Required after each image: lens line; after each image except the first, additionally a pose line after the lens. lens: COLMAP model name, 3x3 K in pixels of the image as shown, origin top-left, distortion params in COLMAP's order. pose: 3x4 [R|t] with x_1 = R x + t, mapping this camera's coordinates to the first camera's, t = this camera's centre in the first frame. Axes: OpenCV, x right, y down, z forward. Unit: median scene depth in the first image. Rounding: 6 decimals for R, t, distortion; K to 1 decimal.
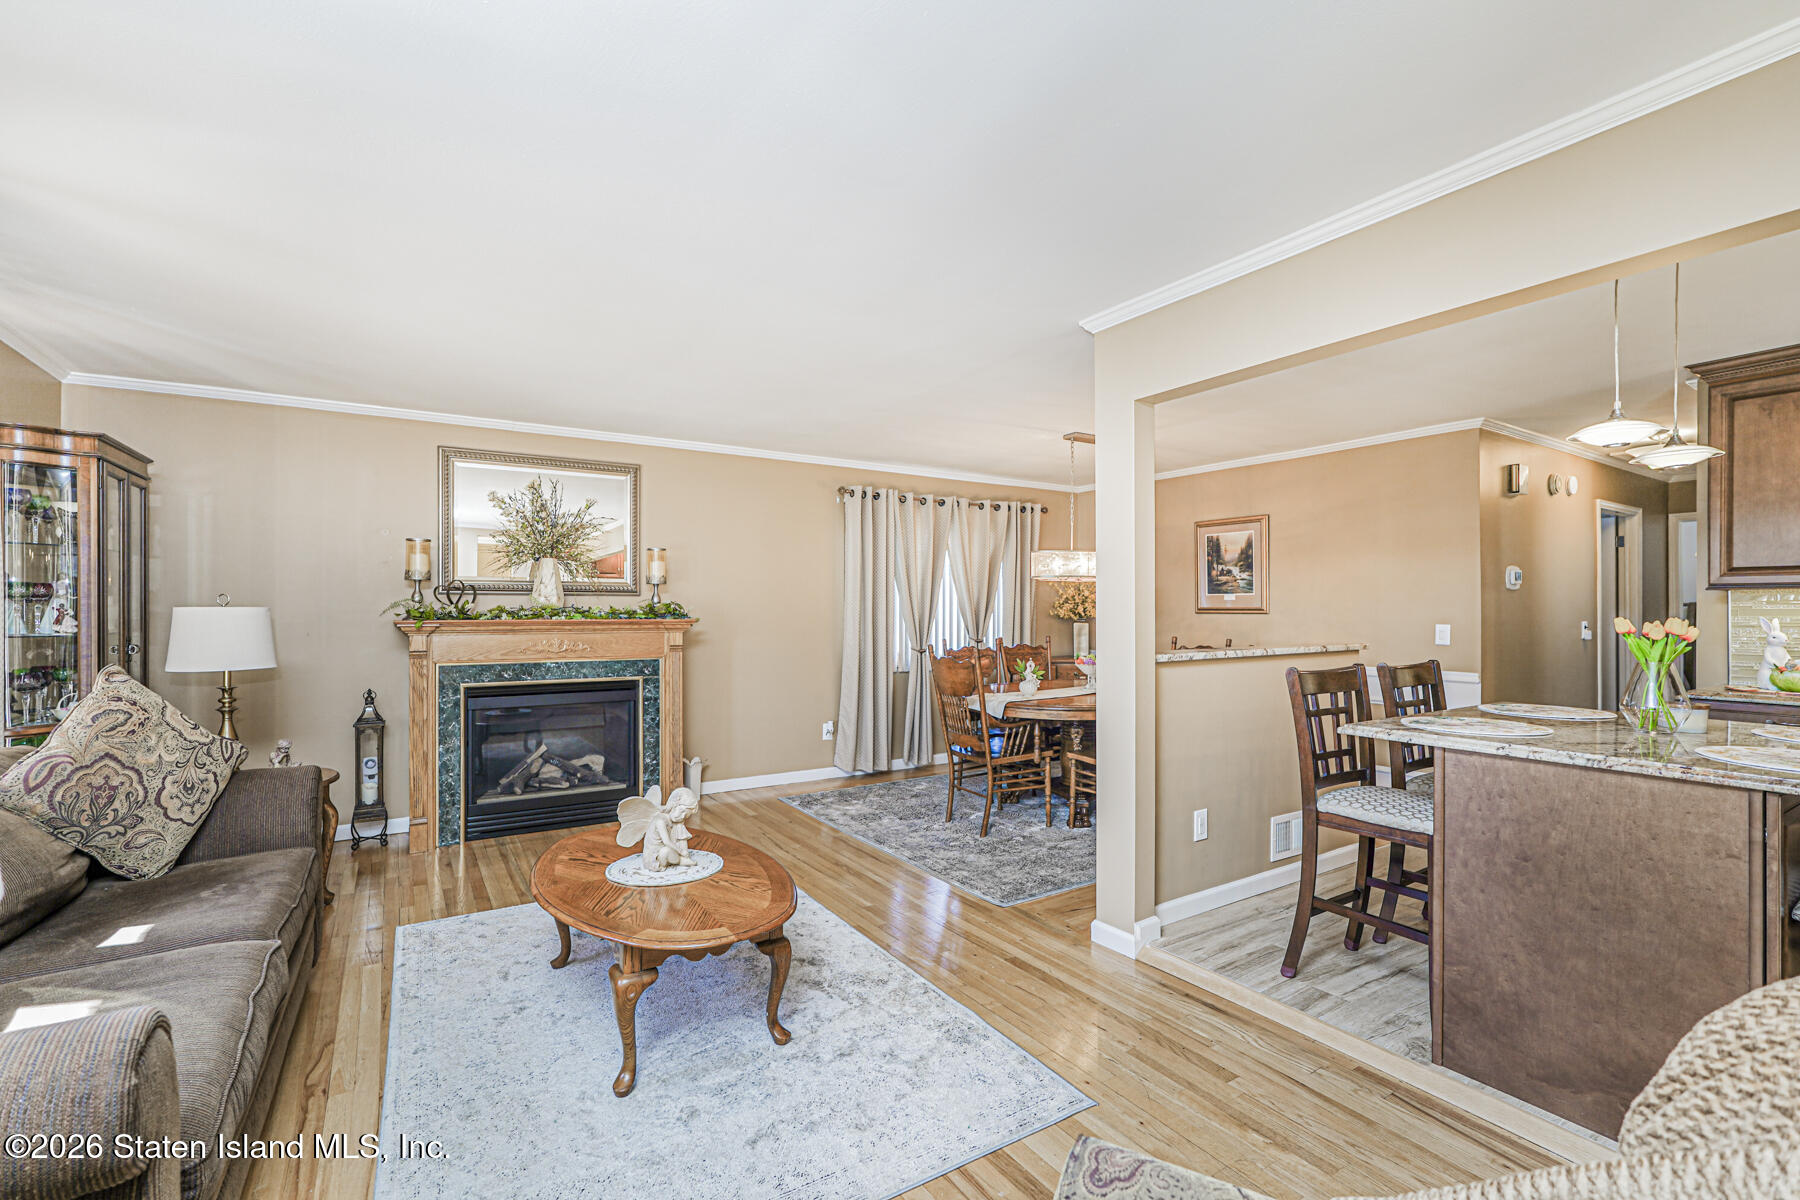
lens RADIAL K [[794.5, 0, 898.0], [0, 794.5, 607.9], [0, 0, 1]] dist [-0.013908, 0.009005]
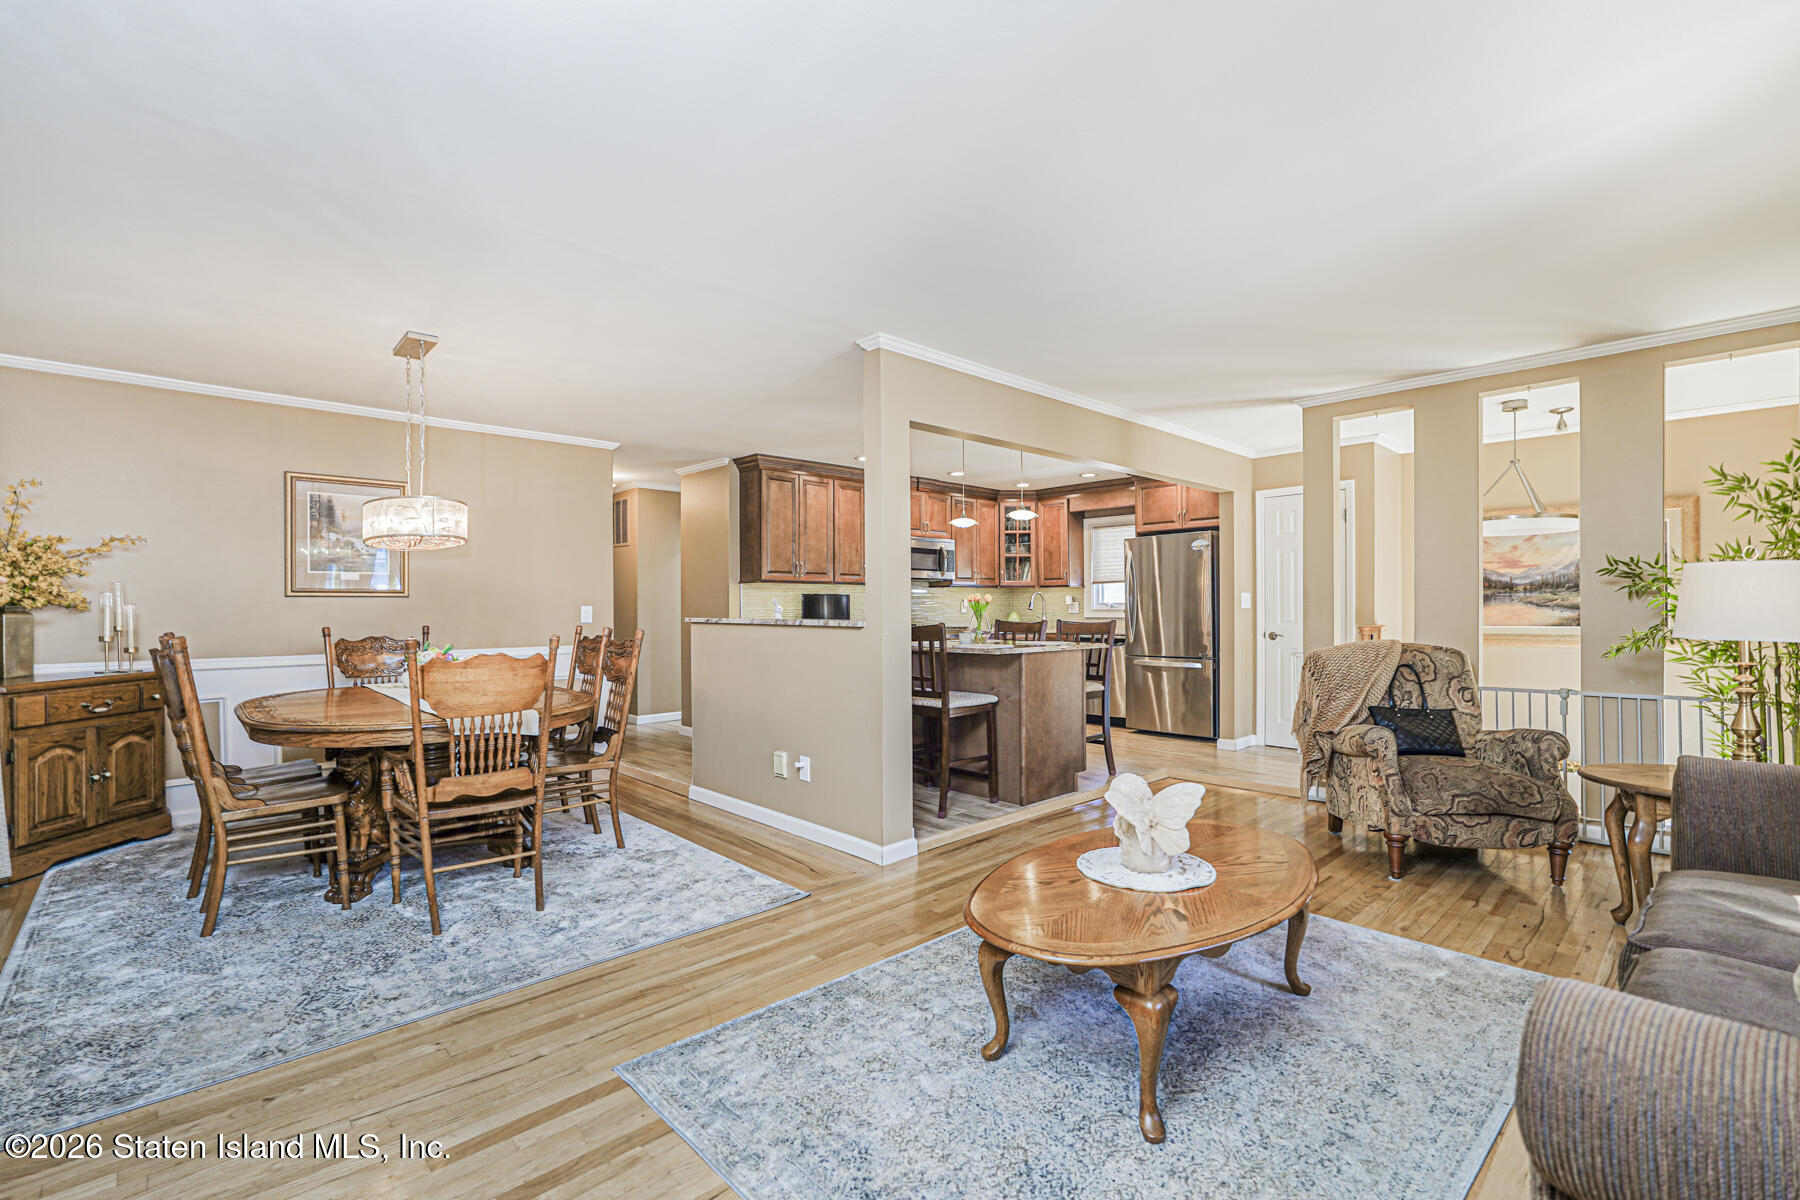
lens RADIAL K [[794.5, 0, 896.4], [0, 794.5, 604.9], [0, 0, 1]] dist [-0.013908, 0.009005]
pose [[-0.179342, 0.002392, 0.983784, -0.809200], [0.003722, 0.999992, -0.001753, 0.032740], [-0.983780, 0.003347, -0.179349, 1.055969]]
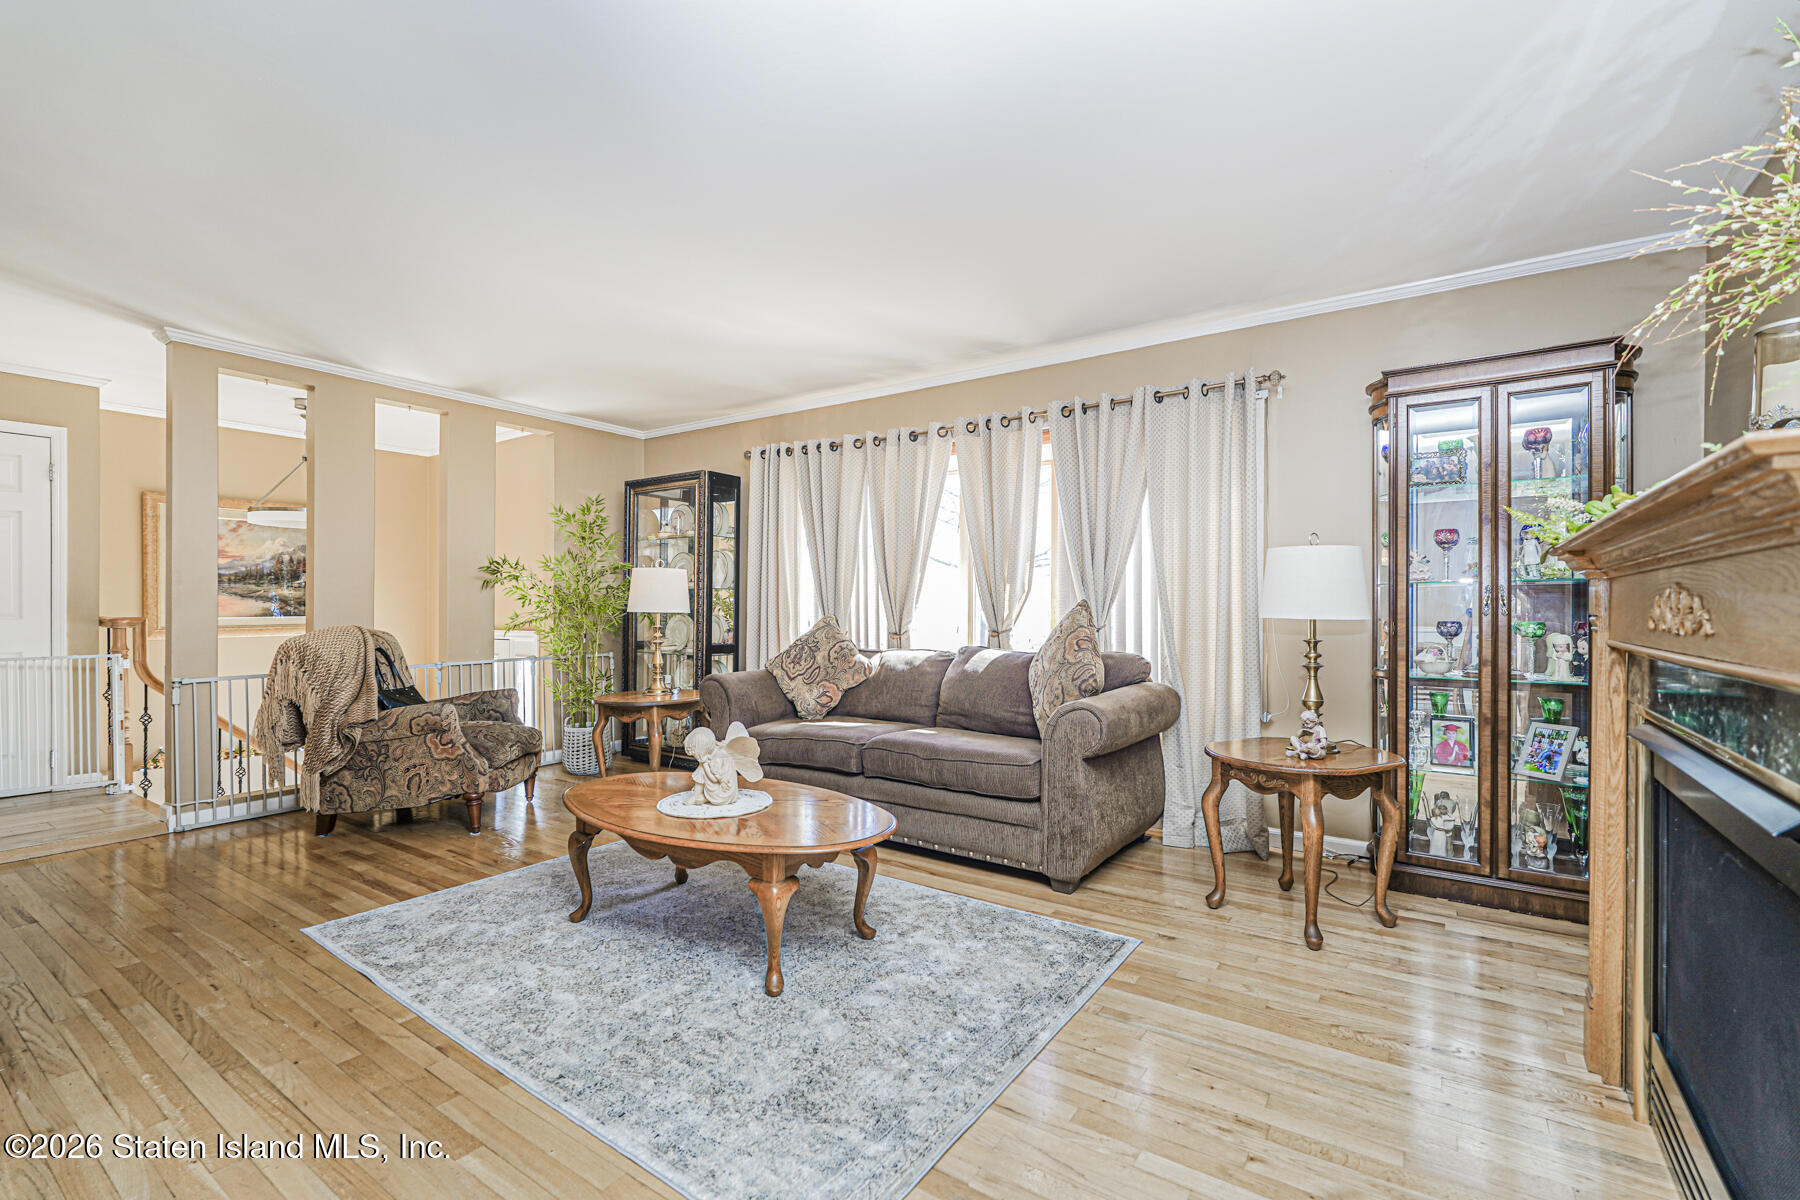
lens RADIAL K [[794.5, 0, 907.2], [0, 794.5, 607.0], [0, 0, 1]] dist [-0.013908, 0.009005]
pose [[-0.927811, -0.000988, -0.373048, -0.116670], [-0.000650, 0.999999, -0.001031, 0.058584], [0.373049, -0.000714, -0.927811, 1.500901]]
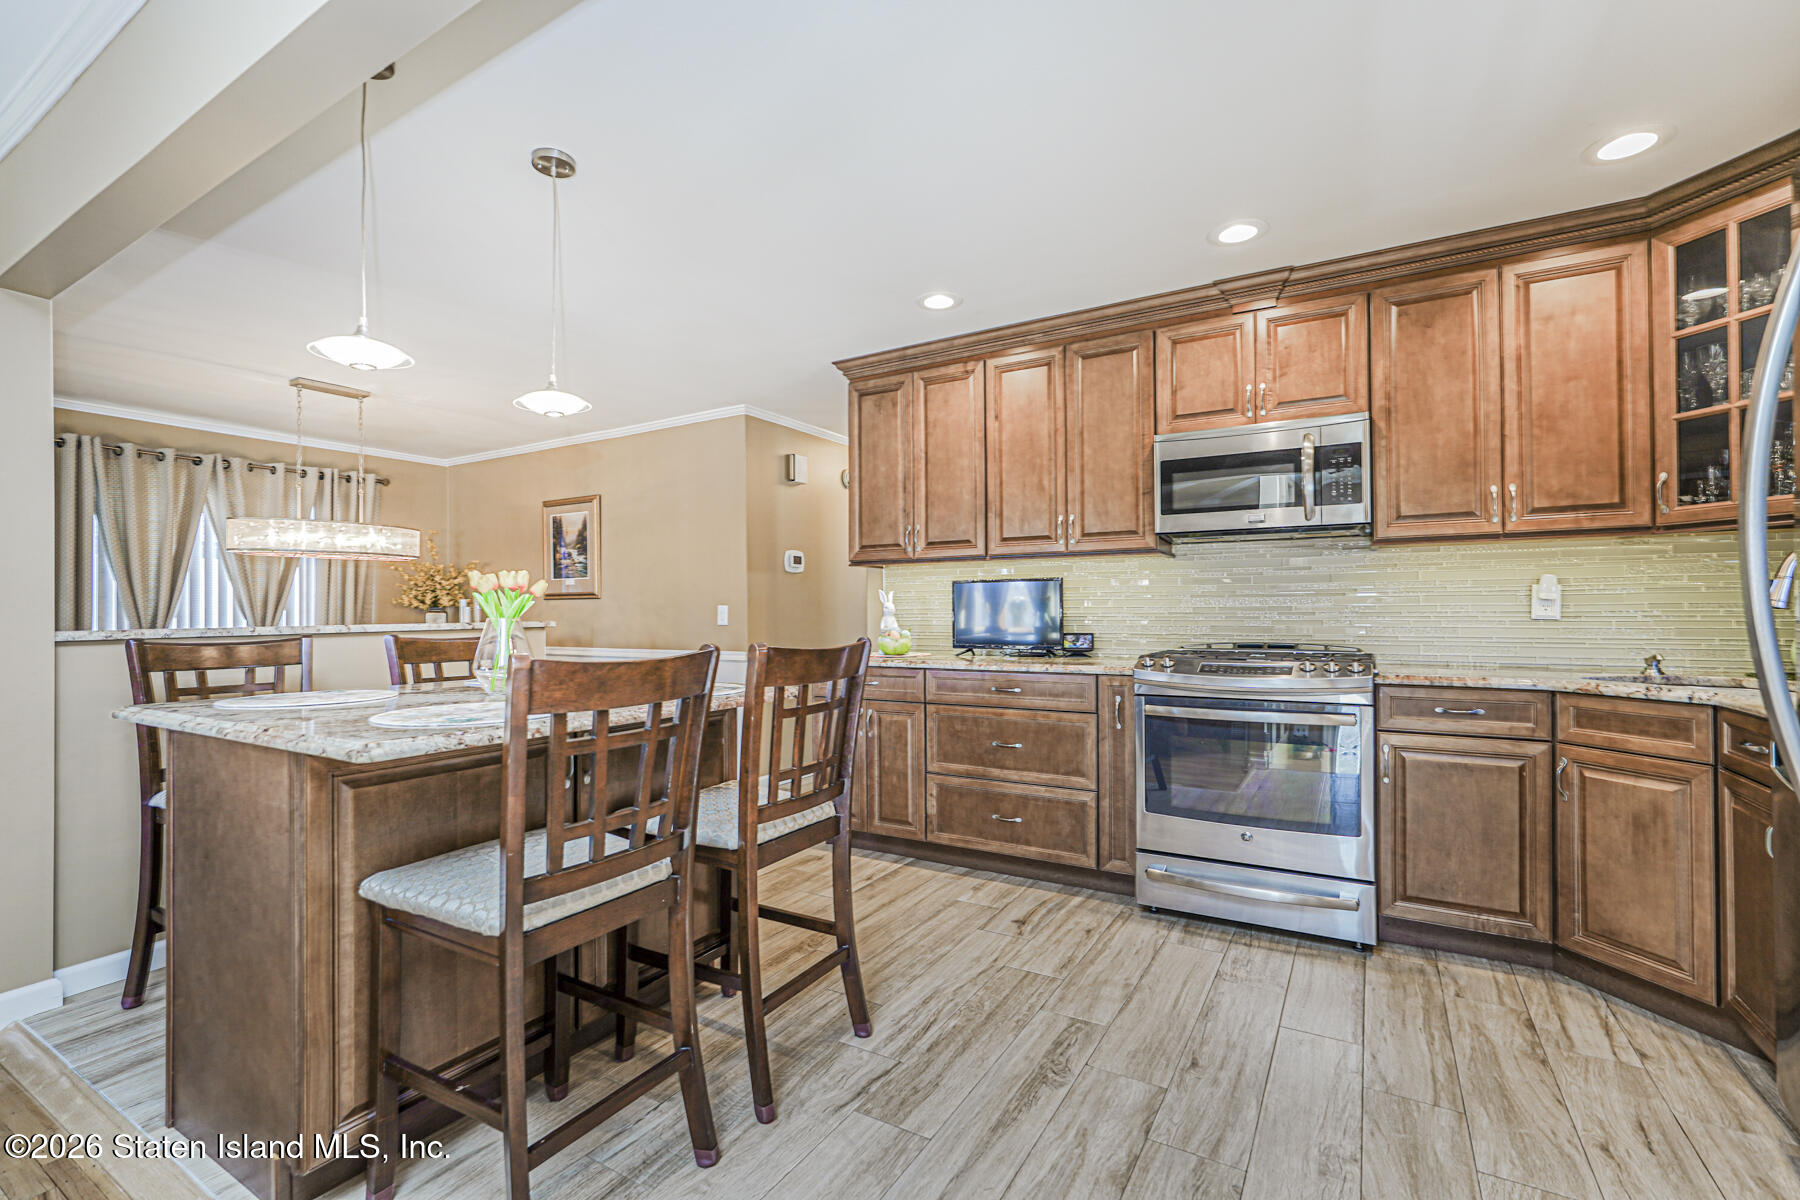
lens RADIAL K [[794.5, 0, 900.9], [0, 794.5, 602.0], [0, 0, 1]] dist [-0.013908, 0.009005]
pose [[0.895919, -0.004179, 0.444198, 0.616371], [0.009196, 0.999916, -0.009141, 0.039354], [-0.444123, 0.012274, 0.895882, -0.023864]]
